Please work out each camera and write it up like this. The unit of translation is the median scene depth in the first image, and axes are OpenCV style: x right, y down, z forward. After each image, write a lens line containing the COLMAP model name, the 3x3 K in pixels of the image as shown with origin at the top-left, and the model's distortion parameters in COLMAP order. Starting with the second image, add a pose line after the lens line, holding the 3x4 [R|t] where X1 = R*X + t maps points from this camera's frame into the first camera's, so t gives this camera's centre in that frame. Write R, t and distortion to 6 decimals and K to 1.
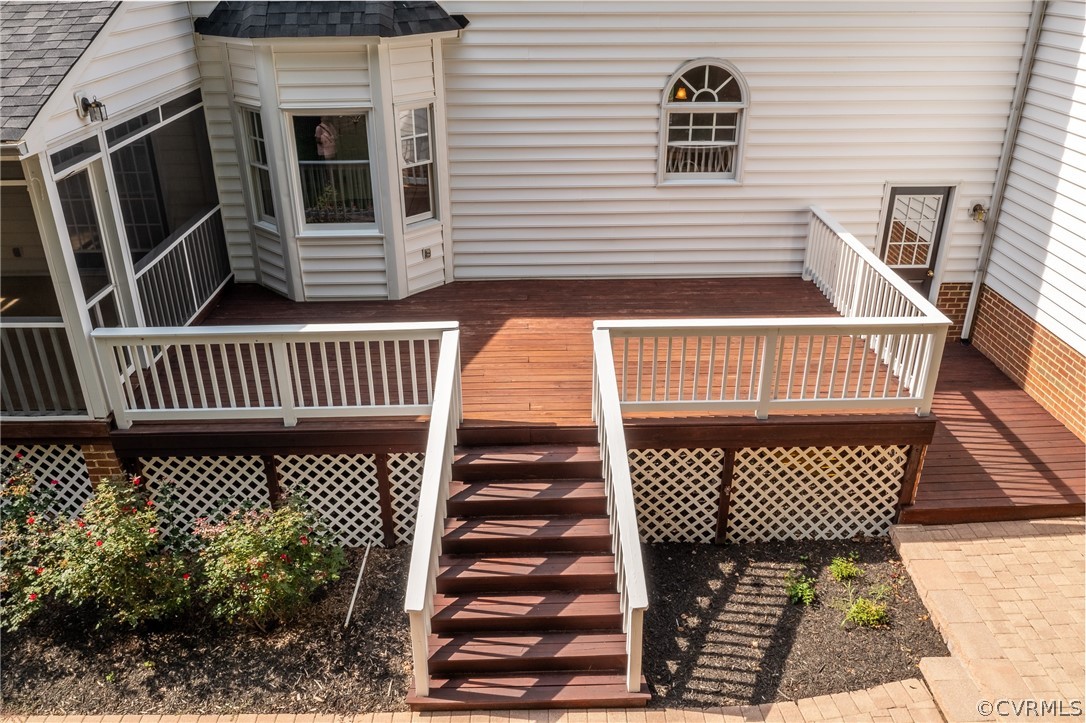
lens RADIAL K [[863.6, 0, 542.9], [0, 863.6, 360.6], [0, 0, 1]] dist [-0.039469, 0.001177]
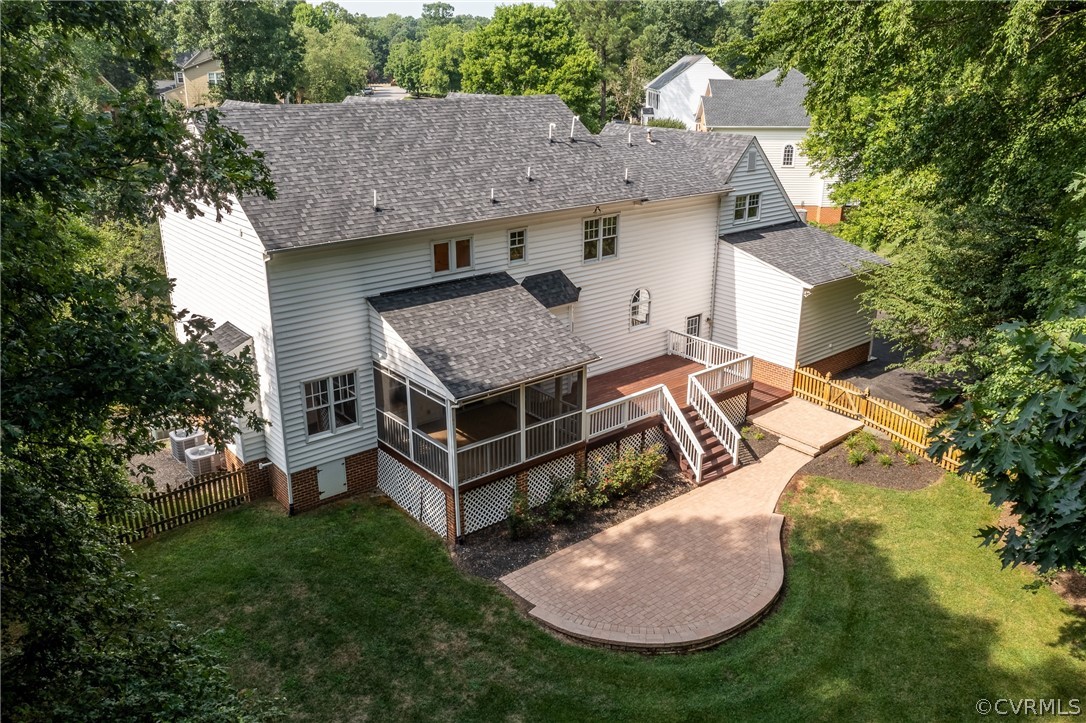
lens RADIAL K [[863.6, 0, 543.7], [0, 863.6, 361.4], [0, 0, 1]] dist [-0.039469, 0.001177]
pose [[0.782988, -0.202191, 0.588258, -2.591745], [0.265250, 0.963934, -0.021740, -0.187672], [-0.562647, 0.173058, 0.808381, -1.597995]]
